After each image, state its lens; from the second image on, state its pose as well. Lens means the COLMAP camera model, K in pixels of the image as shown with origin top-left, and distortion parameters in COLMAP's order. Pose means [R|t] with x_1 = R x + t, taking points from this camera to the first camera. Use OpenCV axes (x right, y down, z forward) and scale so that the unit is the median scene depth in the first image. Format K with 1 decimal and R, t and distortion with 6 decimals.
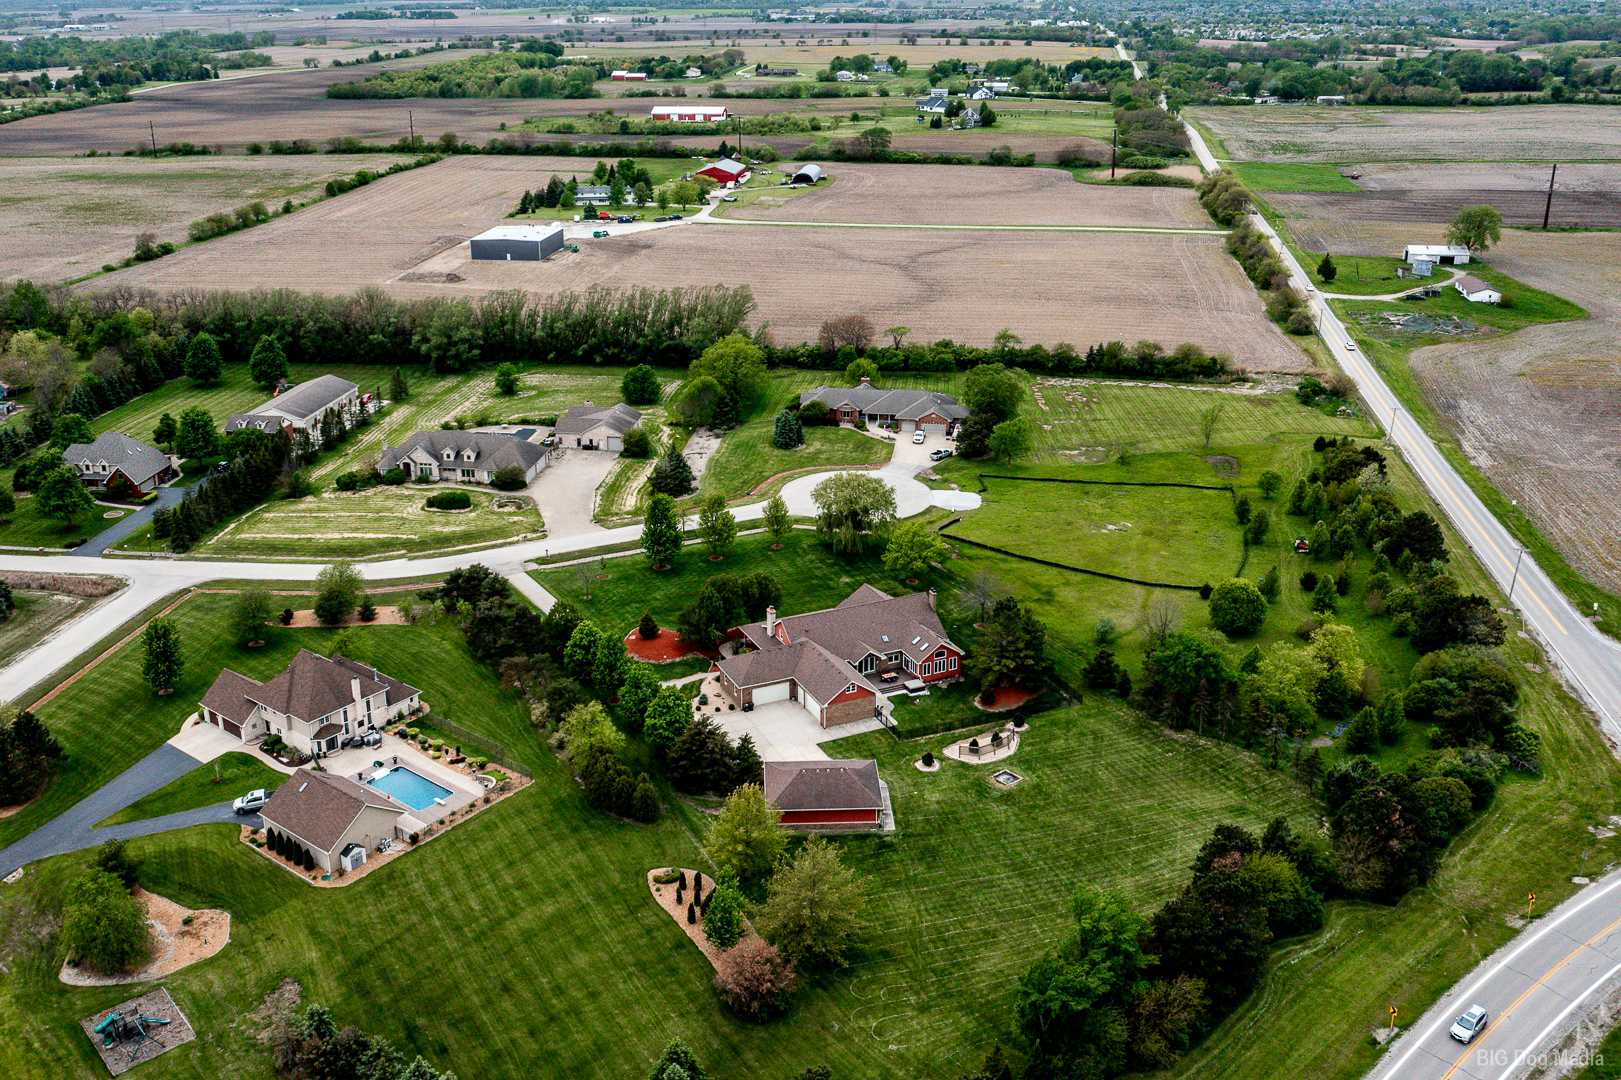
lens RADIAL K [[1483.2, 0, 784.3], [0, 1483.2, 476.4], [0, 0, 1]] dist [0.000627, -0.007784]
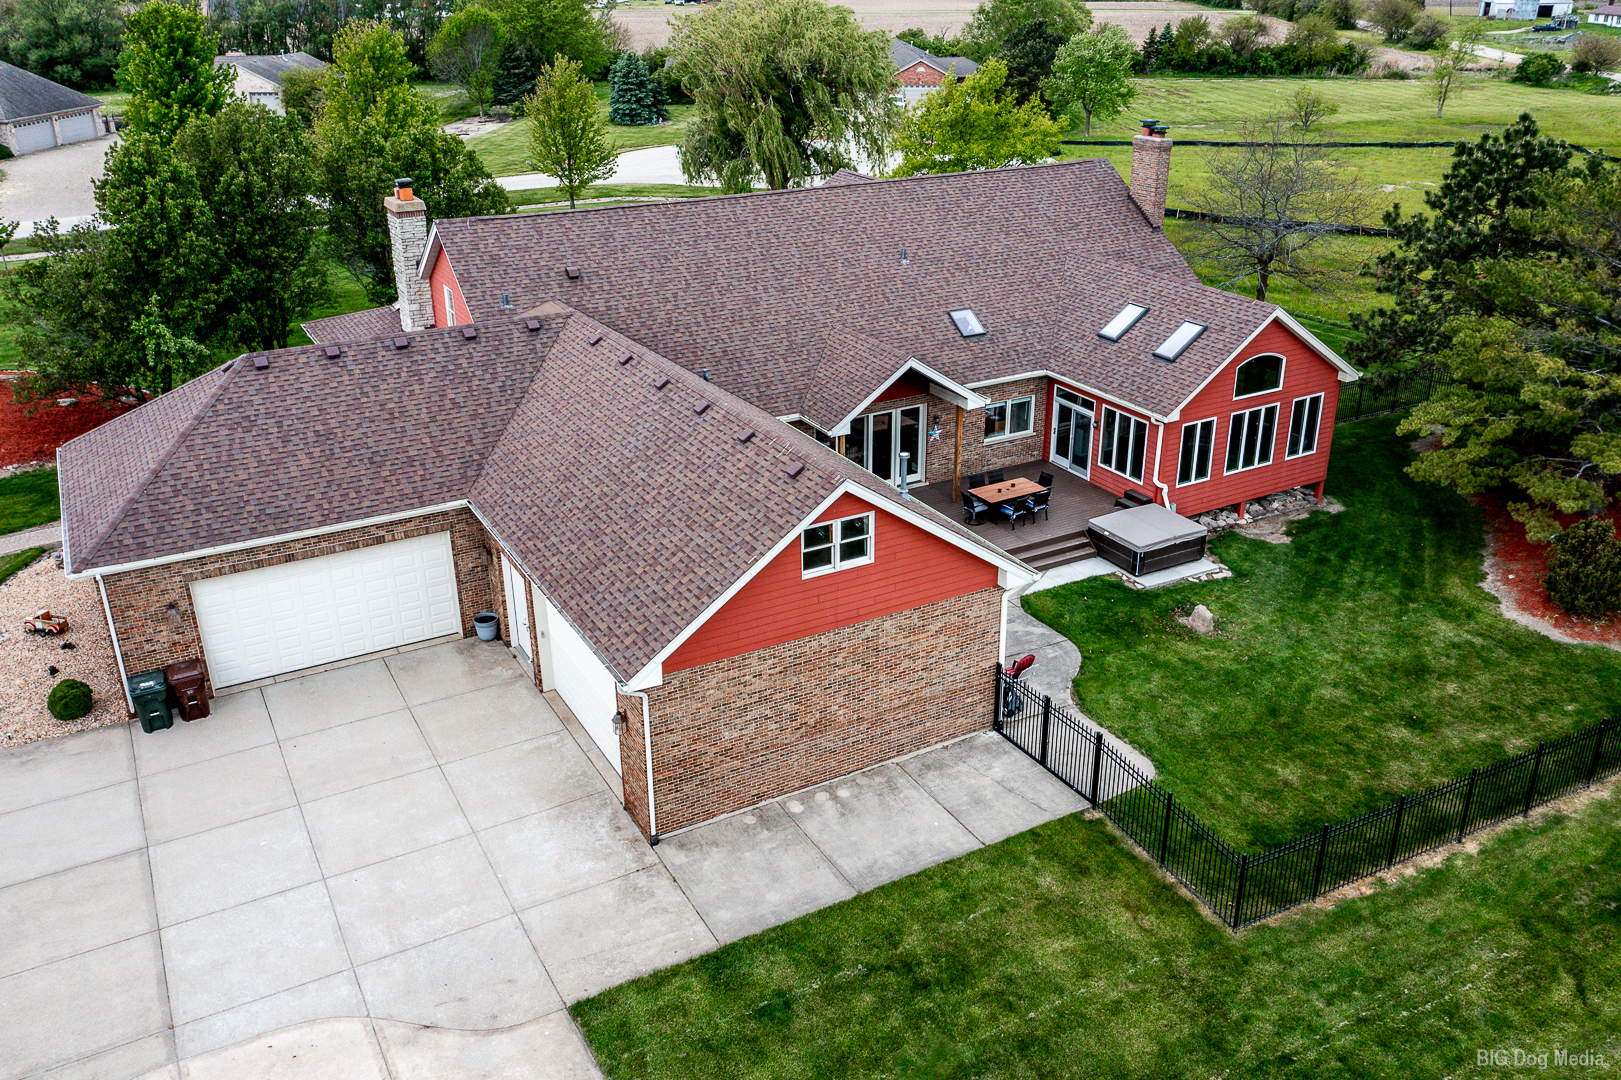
lens RADIAL K [[1309.1, 0, 806.2], [0, 1309.1, 541.5], [0, 0, 1]] dist [-0.006241, 0.007061]
pose [[0.996429, -0.036604, 0.076089, 0.031066], [0.029724, 0.995529, 0.089660, 0.124071], [-0.079031, -0.087079, 0.993062, 0.827059]]
